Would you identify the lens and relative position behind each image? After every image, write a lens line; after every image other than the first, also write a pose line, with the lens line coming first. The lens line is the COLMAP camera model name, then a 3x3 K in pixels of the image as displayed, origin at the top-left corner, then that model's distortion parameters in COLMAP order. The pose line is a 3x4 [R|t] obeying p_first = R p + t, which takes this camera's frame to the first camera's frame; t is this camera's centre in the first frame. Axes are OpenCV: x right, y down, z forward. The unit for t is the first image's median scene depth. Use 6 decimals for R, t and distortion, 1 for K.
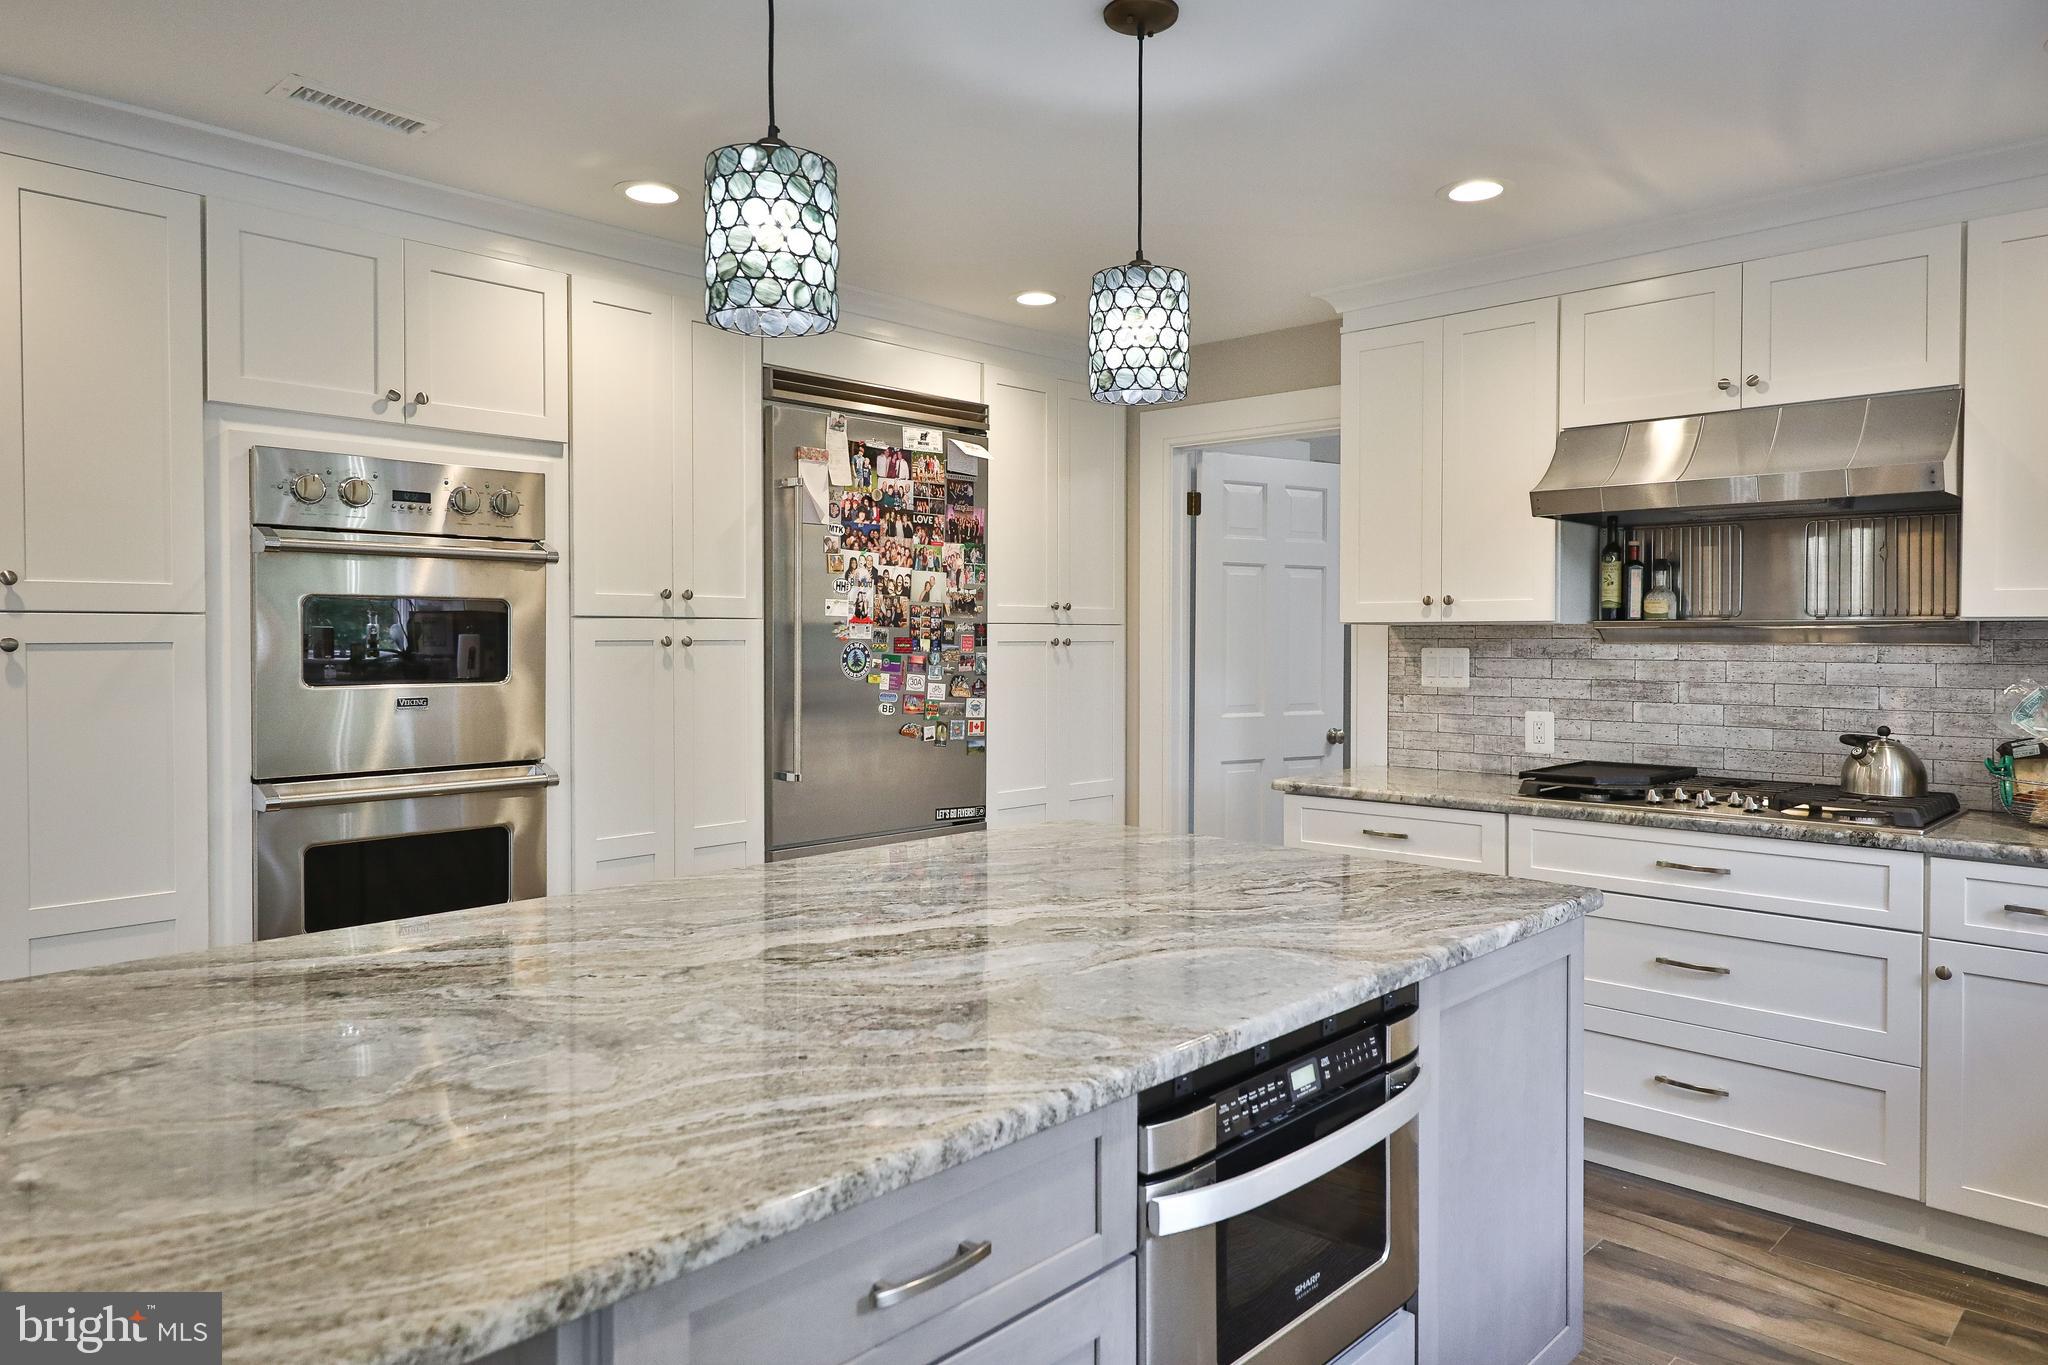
lens RADIAL K [[1309.0, 0, 1027.3], [0, 1309.0, 662.3], [0, 0, 1]] dist [0.003494, 0.000195]
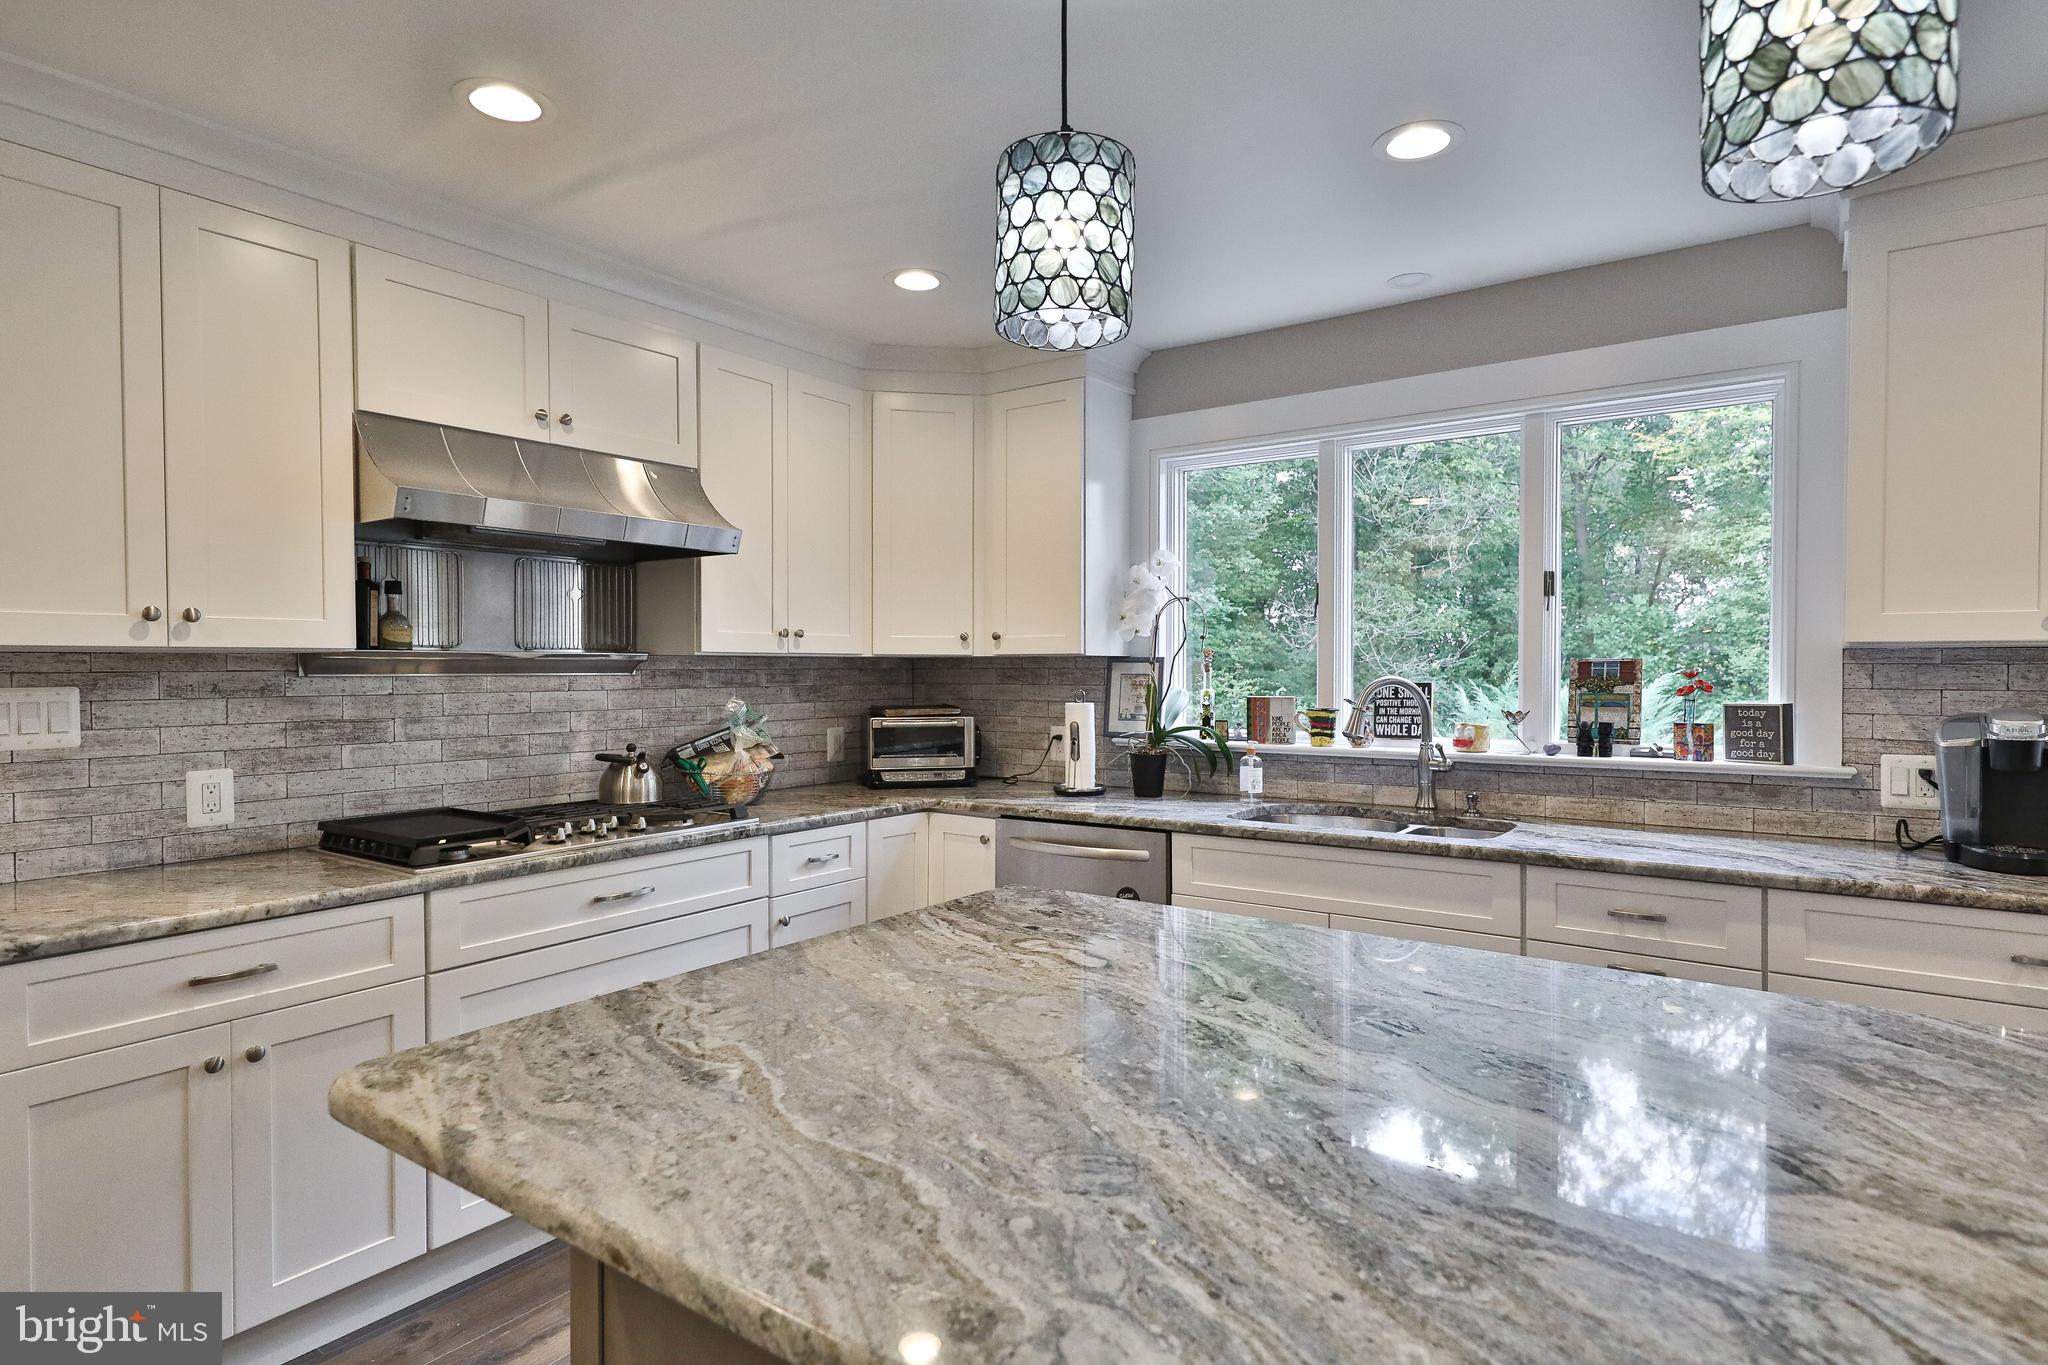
lens RADIAL K [[1089.4, 0, 1019.1], [0, 1089.4, 688.2], [0, 0, 1]] dist [0.015758, -0.000755]
pose [[-0.139504, -0.020186, 0.990016, -0.310891], [0.023465, 0.999444, 0.023685, -0.013645], [-0.989943, 0.026534, -0.138953, 0.679804]]
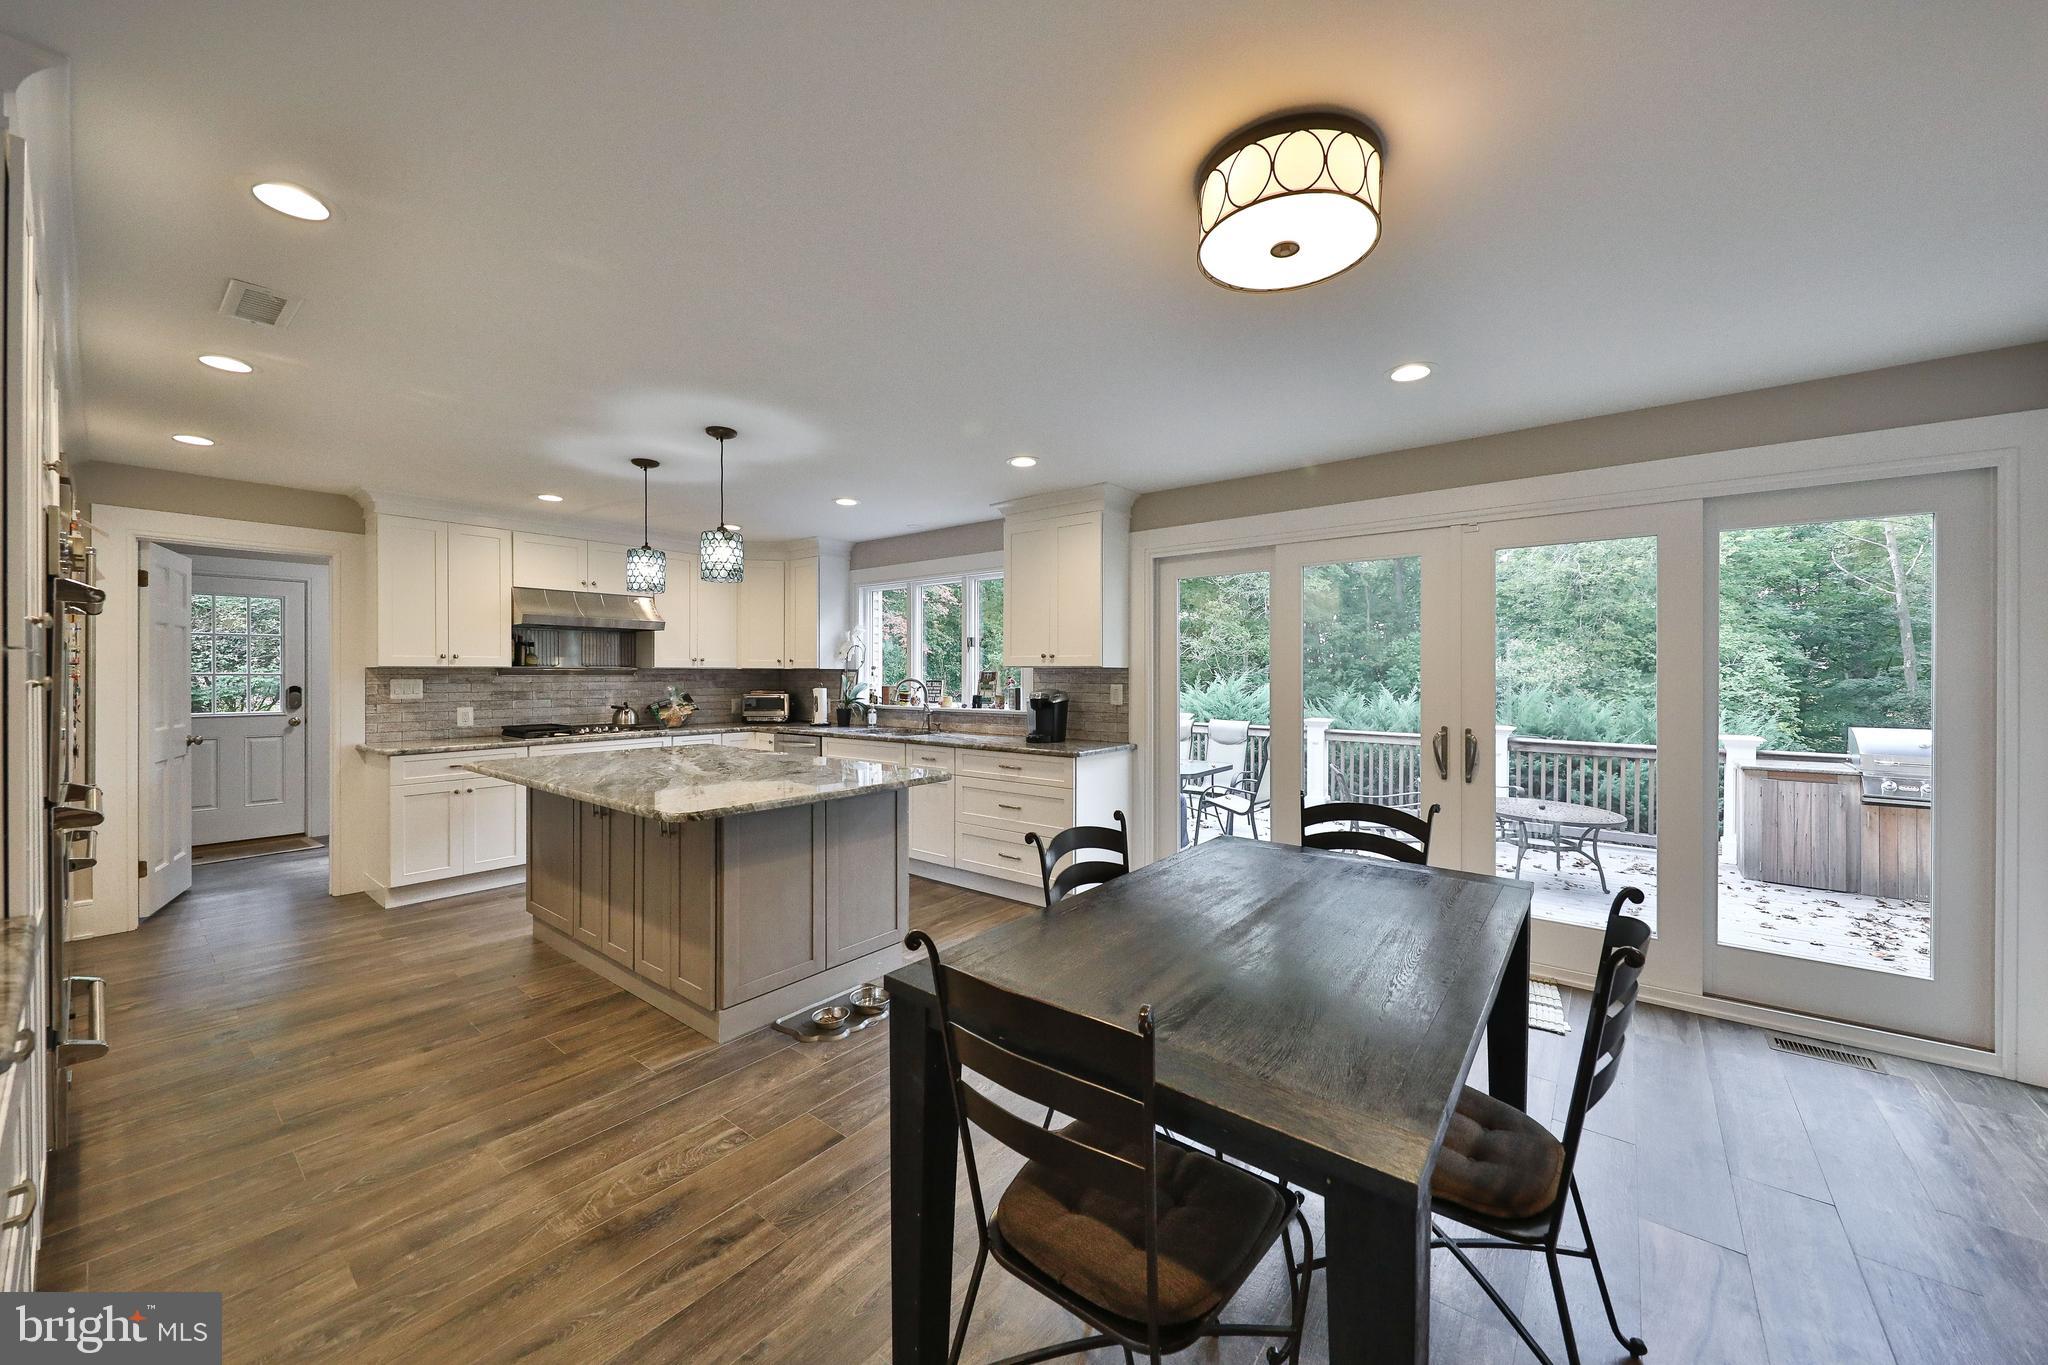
lens RADIAL K [[743.7, 0, 1030.6], [0, 743.7, 677.2], [0, 0, 1]] dist [-0.001201, -0.000095]
pose [[-0.096013, -0.007885, 0.995349, -1.011263], [0.019825, 0.999755, 0.009832, -0.006811], [-0.995183, 0.020677, -0.095833, 0.188752]]
